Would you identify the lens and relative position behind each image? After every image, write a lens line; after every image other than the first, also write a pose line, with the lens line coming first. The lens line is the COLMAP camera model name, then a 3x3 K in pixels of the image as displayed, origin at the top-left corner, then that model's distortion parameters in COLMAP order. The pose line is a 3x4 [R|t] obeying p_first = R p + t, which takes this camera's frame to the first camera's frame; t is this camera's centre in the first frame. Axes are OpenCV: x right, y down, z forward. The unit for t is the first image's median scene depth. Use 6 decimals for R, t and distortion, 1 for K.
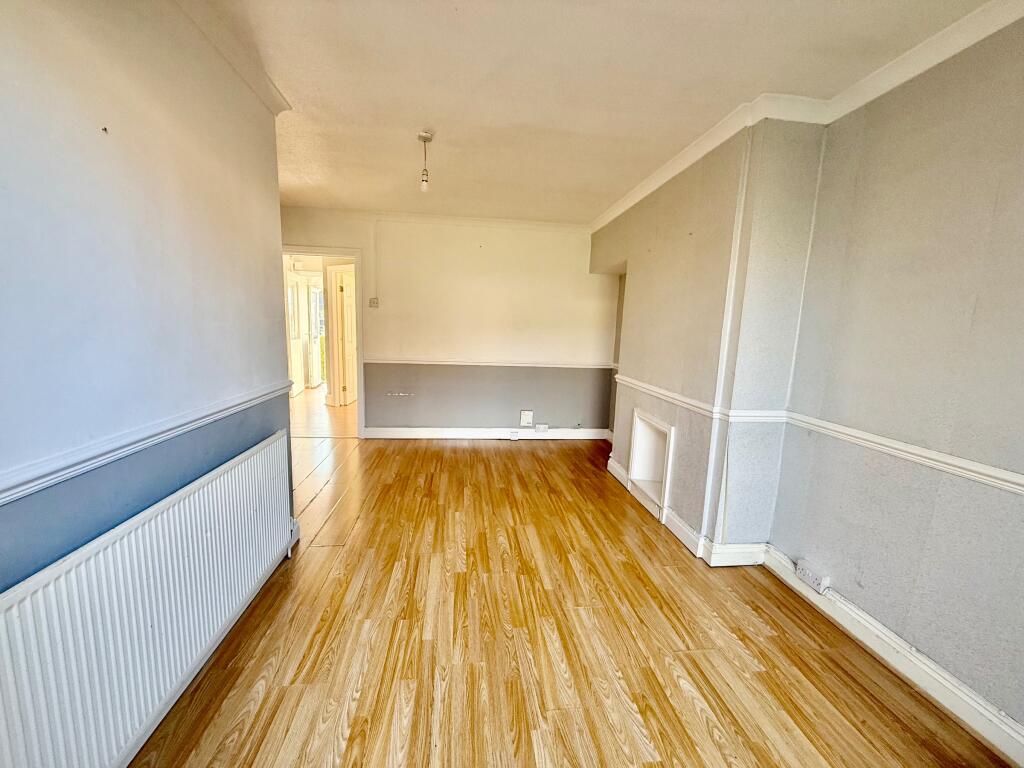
lens RADIAL K [[406.9, 0, 509.4], [0, 406.9, 384.9], [0, 0, 1]] dist [-0.001105, 0.000272]
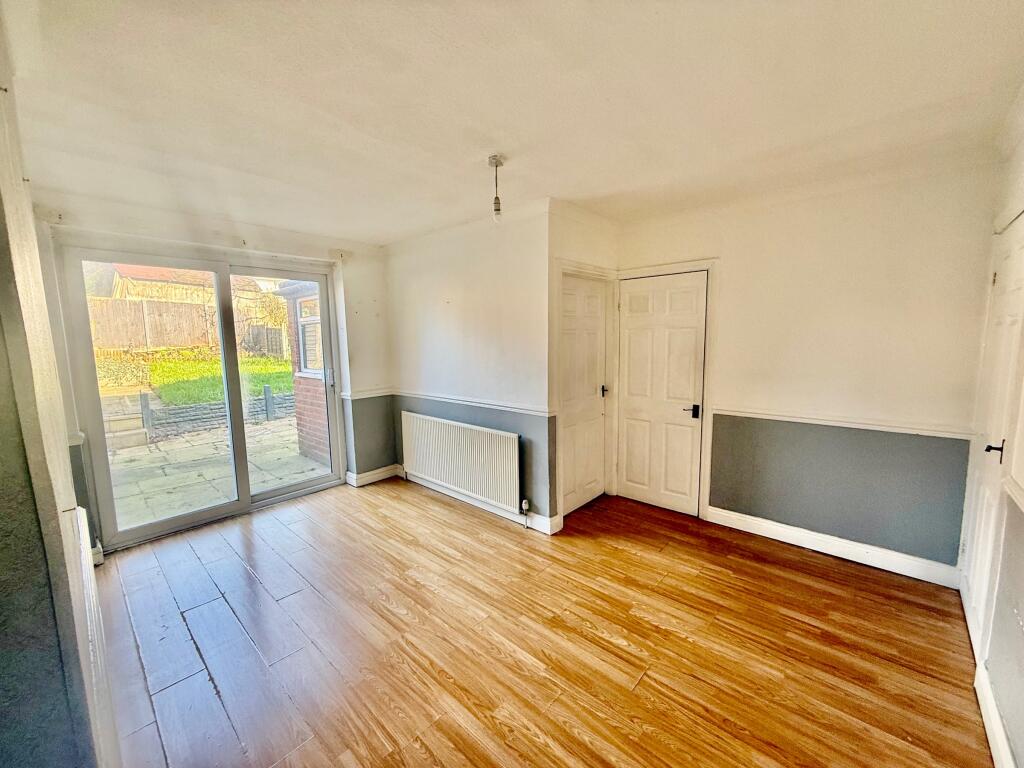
lens RADIAL K [[406.9, 0, 509.4], [0, 406.9, 384.9], [0, 0, 1]] dist [-0.001105, 0.000272]
pose [[-0.757766, 0.053250, -0.650349, 0.344299], [-0.105205, 0.973656, 0.202304, -0.296522], [0.643989, 0.221719, -0.732201, 1.638948]]
